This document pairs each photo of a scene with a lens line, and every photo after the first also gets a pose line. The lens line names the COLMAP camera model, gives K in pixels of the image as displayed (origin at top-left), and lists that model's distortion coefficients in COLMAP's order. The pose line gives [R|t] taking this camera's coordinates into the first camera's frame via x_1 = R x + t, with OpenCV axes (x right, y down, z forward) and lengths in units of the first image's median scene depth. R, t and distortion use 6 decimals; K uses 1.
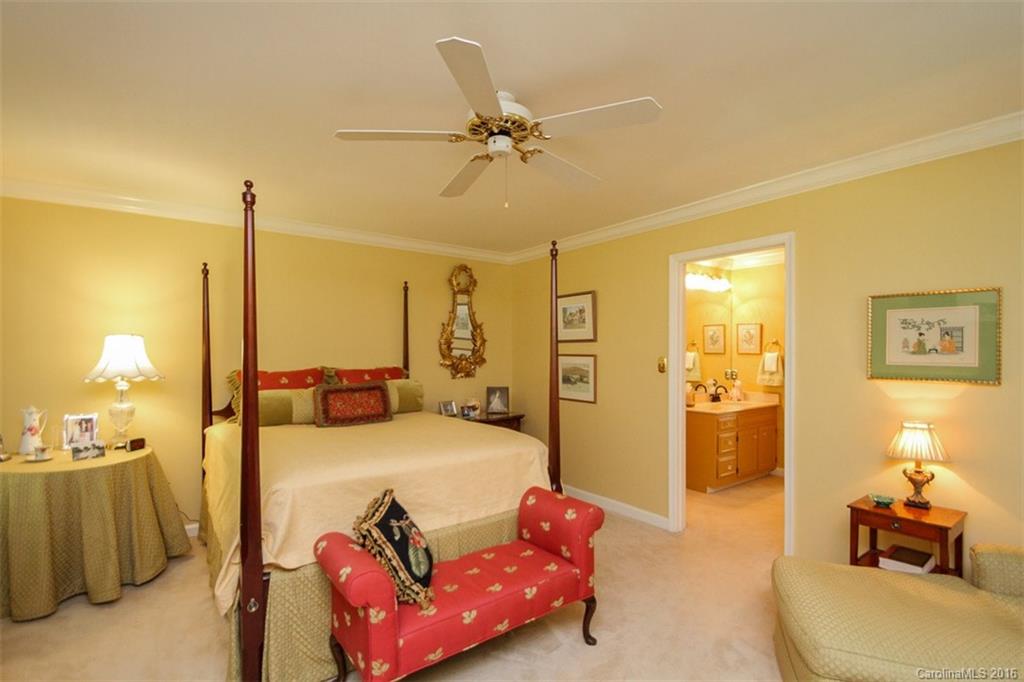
lens RADIAL K [[493.3, 0, 507.6], [0, 493.3, 355.7], [0, 0, 1]] dist [0.001363, -0.000103]
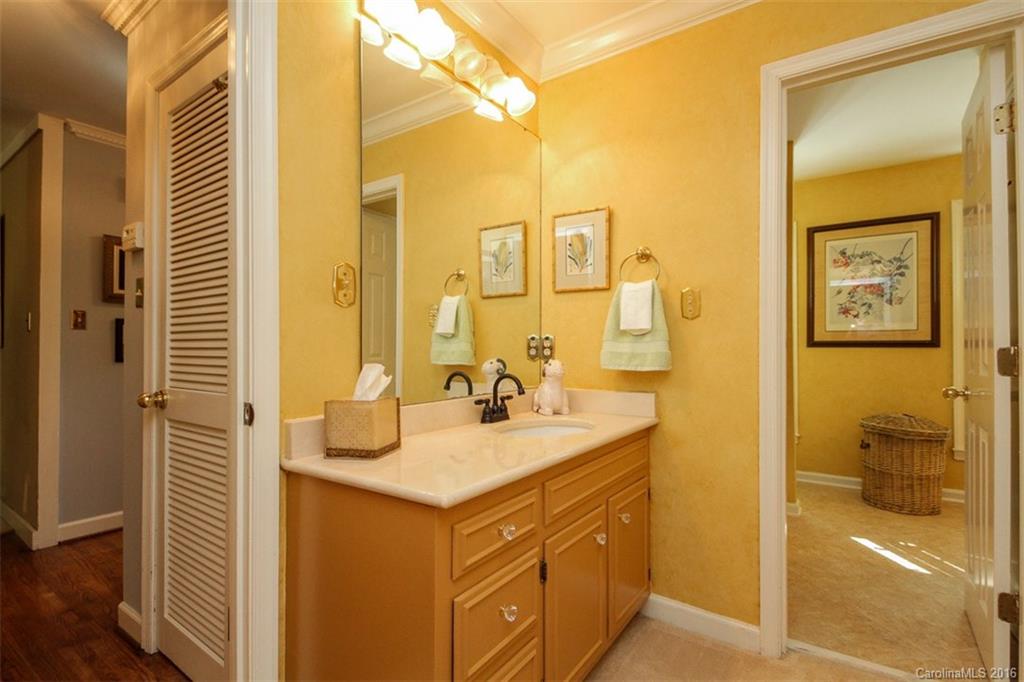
lens RADIAL K [[493.3, 0, 507.6], [0, 493.3, 355.7], [0, 0, 1]] dist [0.001363, -0.000103]
pose [[0.951985, -0.005719, 0.306090, 0.316588], [0.004963, 0.999982, 0.003248, 0.045474], [-0.306103, -0.001573, 0.951997, 0.650528]]
